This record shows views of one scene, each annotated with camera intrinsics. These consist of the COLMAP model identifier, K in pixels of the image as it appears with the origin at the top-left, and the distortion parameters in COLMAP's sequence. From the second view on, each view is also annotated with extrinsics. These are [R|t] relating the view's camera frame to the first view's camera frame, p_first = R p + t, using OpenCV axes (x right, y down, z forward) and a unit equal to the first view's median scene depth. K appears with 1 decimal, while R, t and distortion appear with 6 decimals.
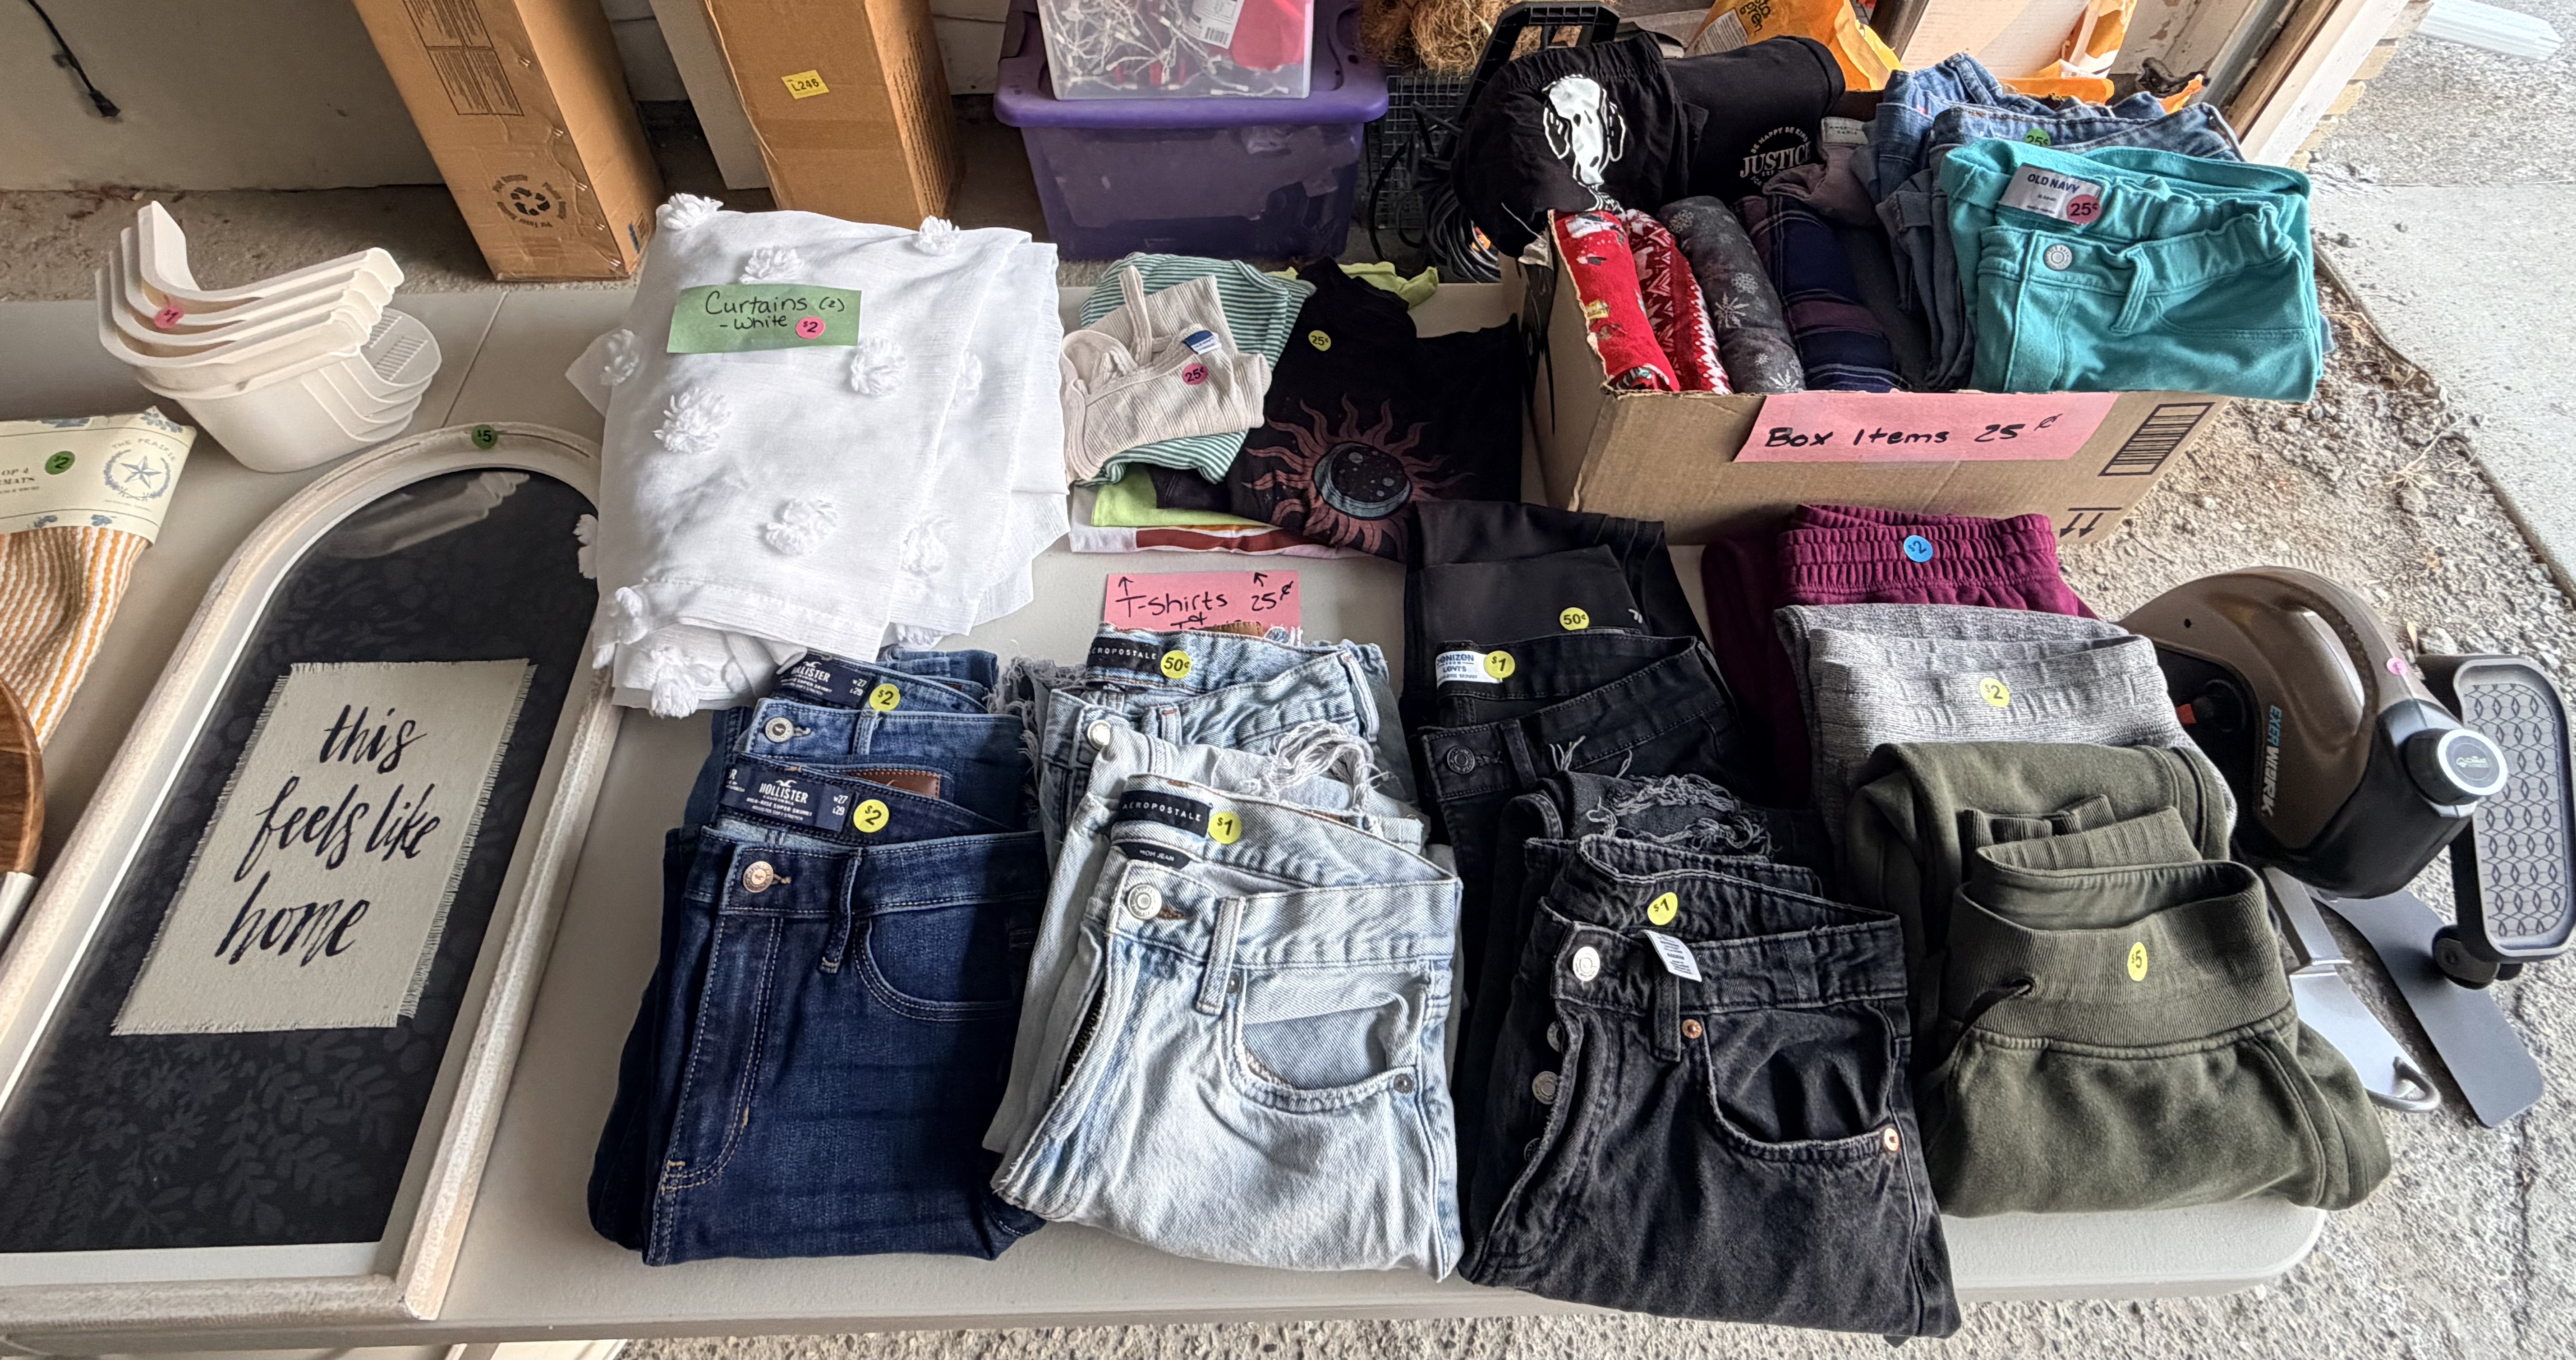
lens RADIAL K [[1233.0, 0, 1286.6], [0, 1233.0, 661.6], [0, 0, 1]] dist [-0.002648, -0.000422]
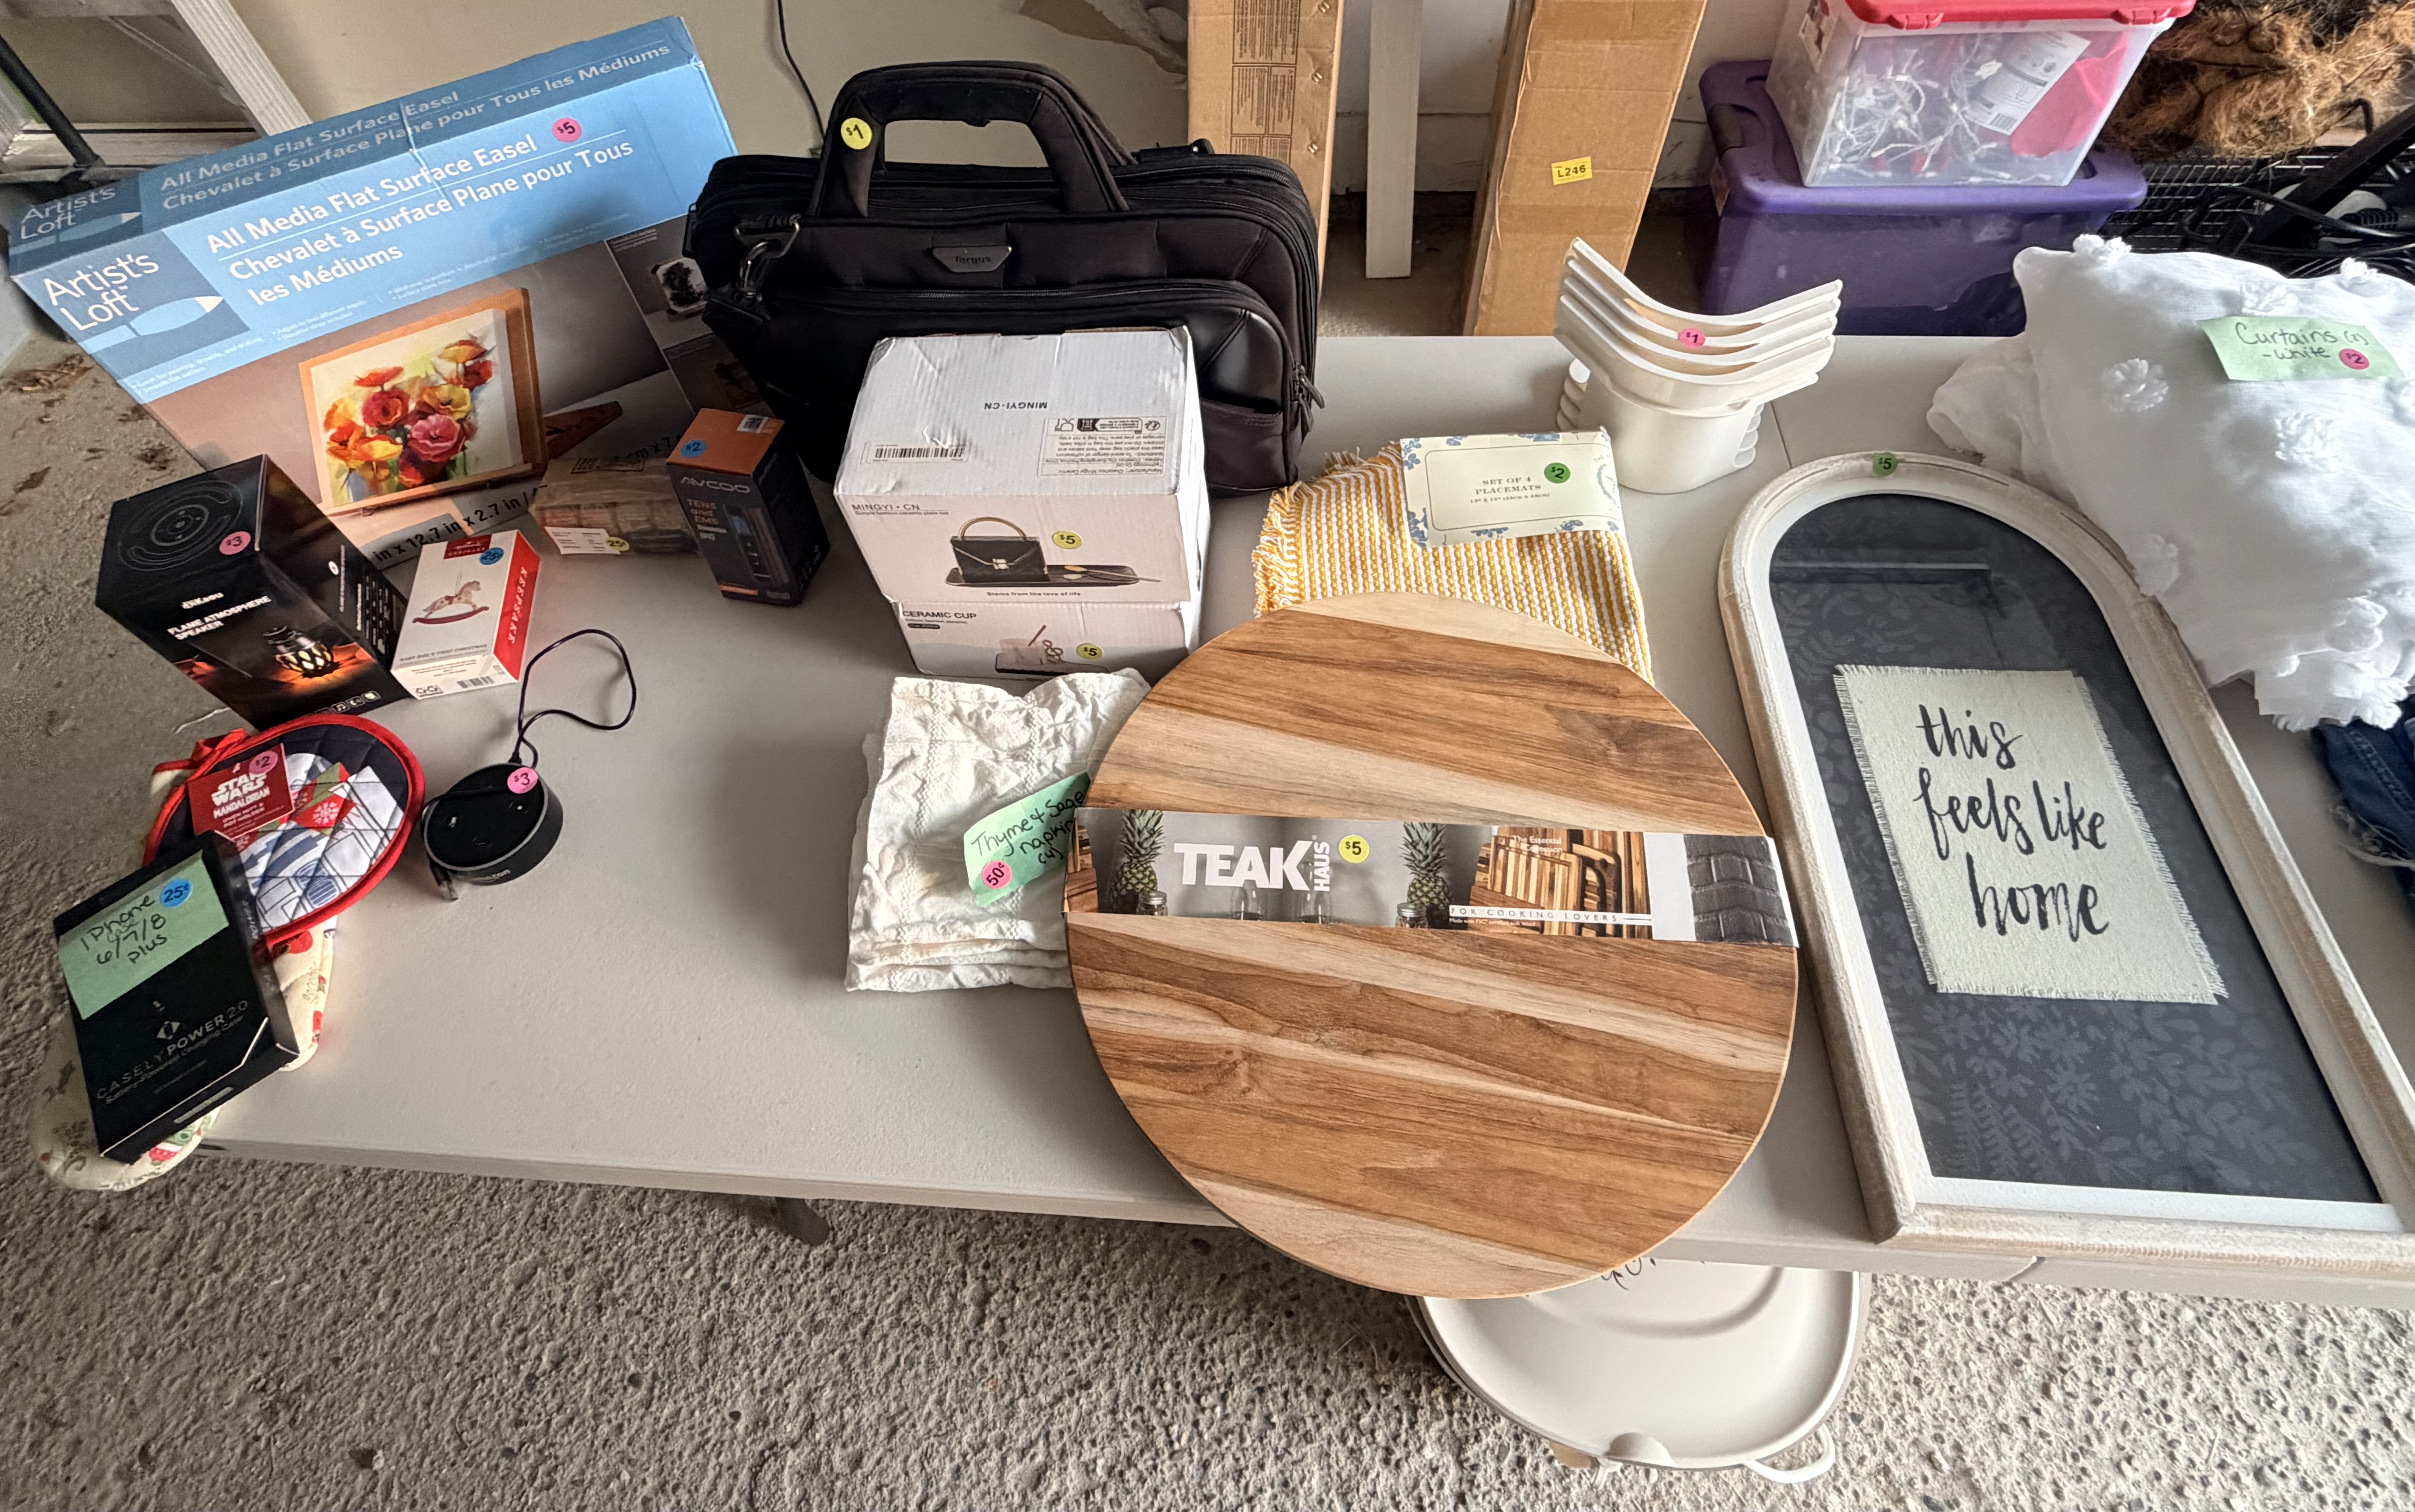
lens RADIAL K [[1172.3, 0, 1208.1], [0, 1172.3, 772.6], [0, 0, 1]] dist [0.000993, 0.000018]
pose [[0.992936, 0.054688, -0.105298, -1.275857], [-0.054013, 0.998497, 0.009262, 0.118213], [0.105646, -0.003509, 0.994398, -0.069409]]
